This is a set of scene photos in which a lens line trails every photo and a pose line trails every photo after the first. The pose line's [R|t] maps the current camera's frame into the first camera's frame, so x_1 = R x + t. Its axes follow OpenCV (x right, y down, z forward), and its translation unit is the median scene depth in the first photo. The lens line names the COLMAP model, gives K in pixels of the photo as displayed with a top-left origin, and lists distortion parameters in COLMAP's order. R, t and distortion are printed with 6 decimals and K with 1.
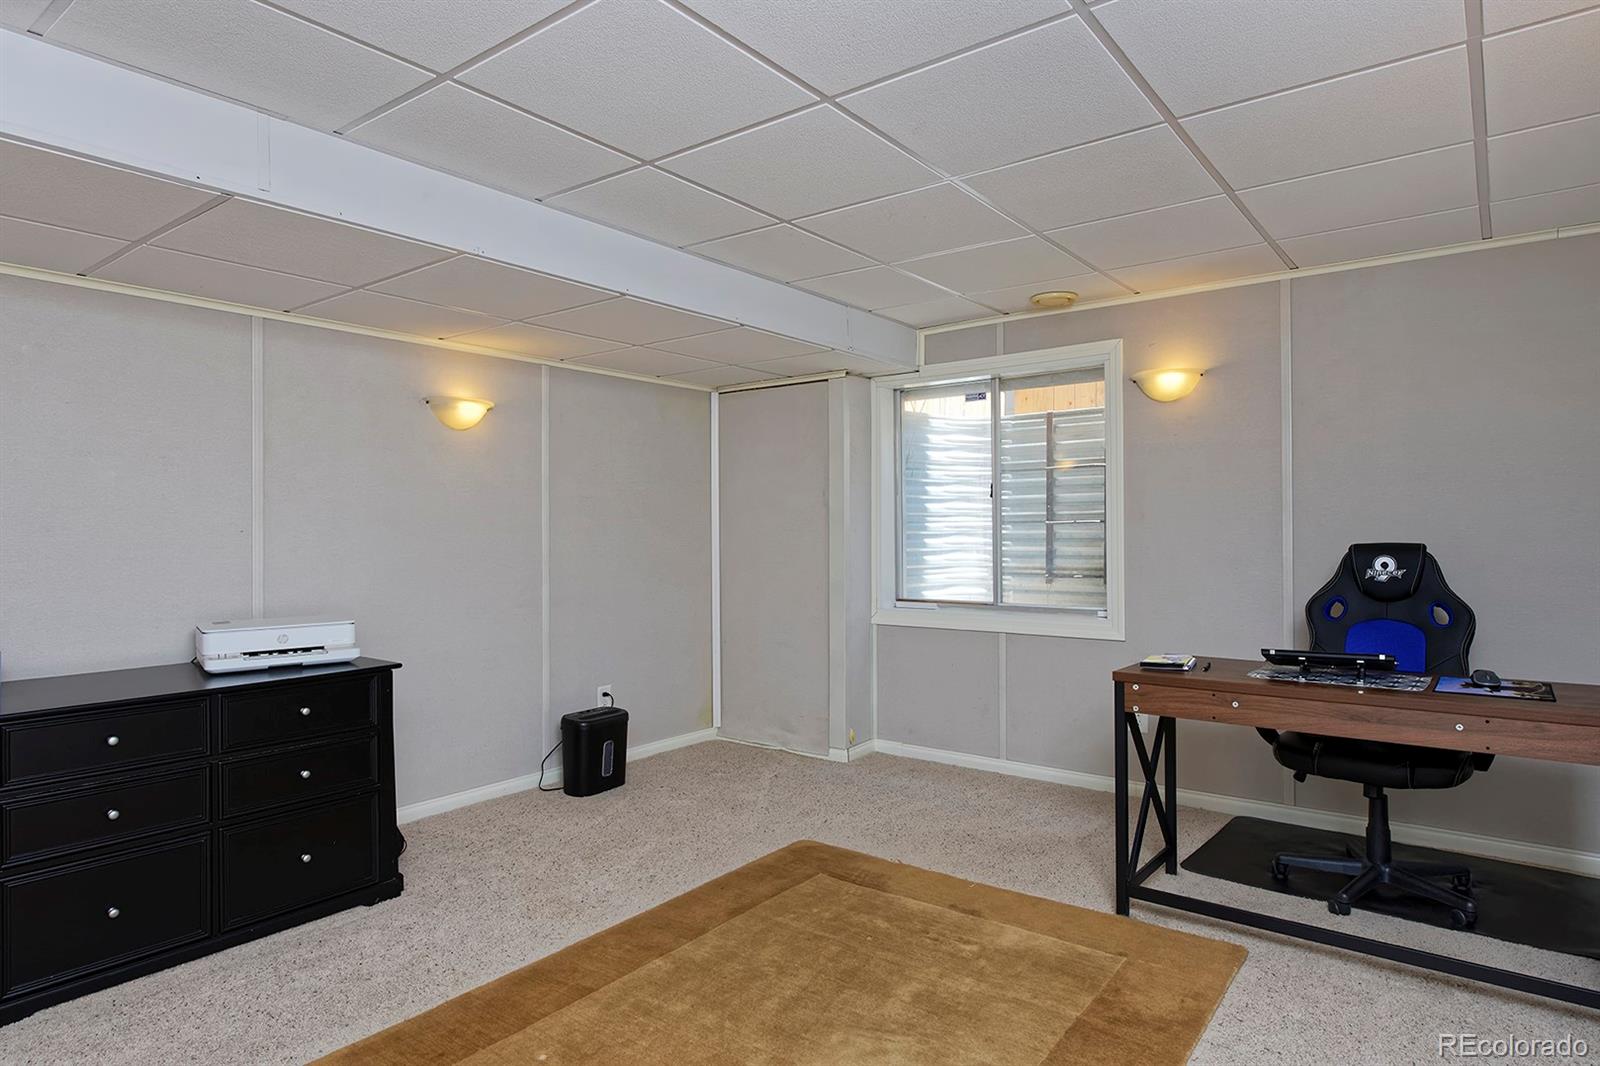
lens RADIAL K [[914.6, 0, 800.0], [0, 914.6, 533.0], [0, 0, 1]] dist [0.000292, -0.000247]
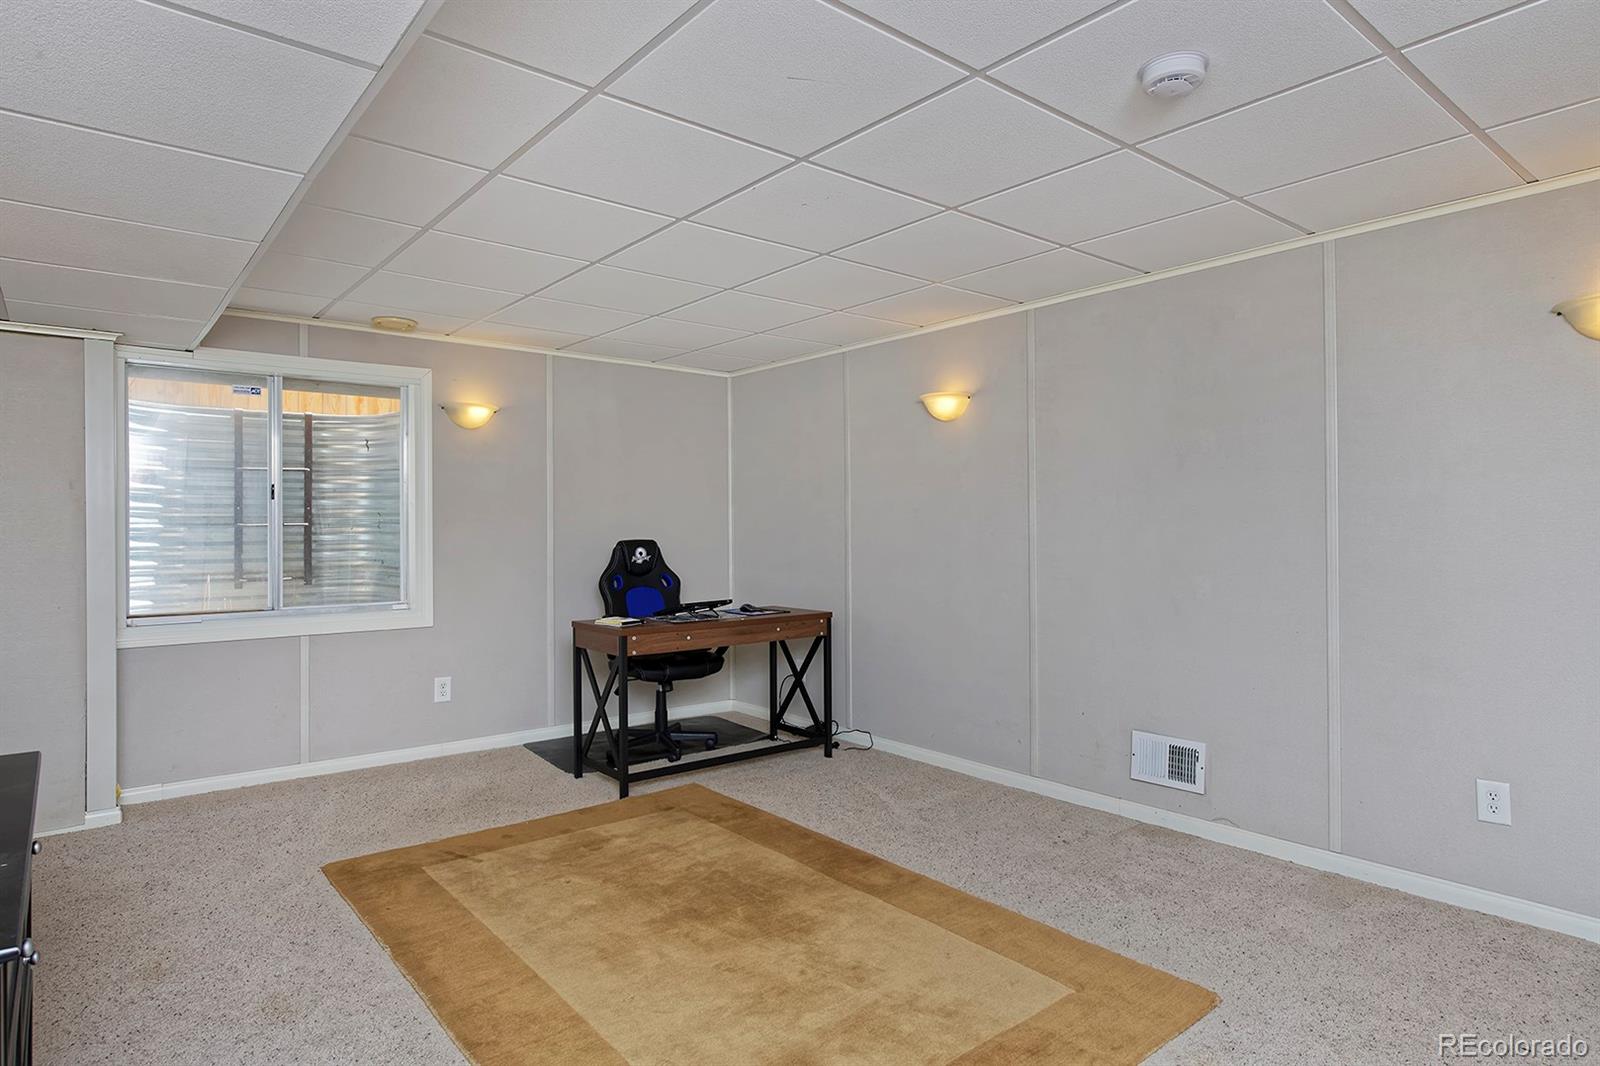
lens RADIAL K [[917.2, 0, 800.0], [0, 917.2, 533.0], [0, 0, 1]] dist [-0.001313, -0.000155]
pose [[0.236224, 0.001194, 0.971698, -0.838857], [0.005328, 0.999983, -0.002524, 0.004354], [-0.971684, 0.005774, 0.236213, 0.328658]]
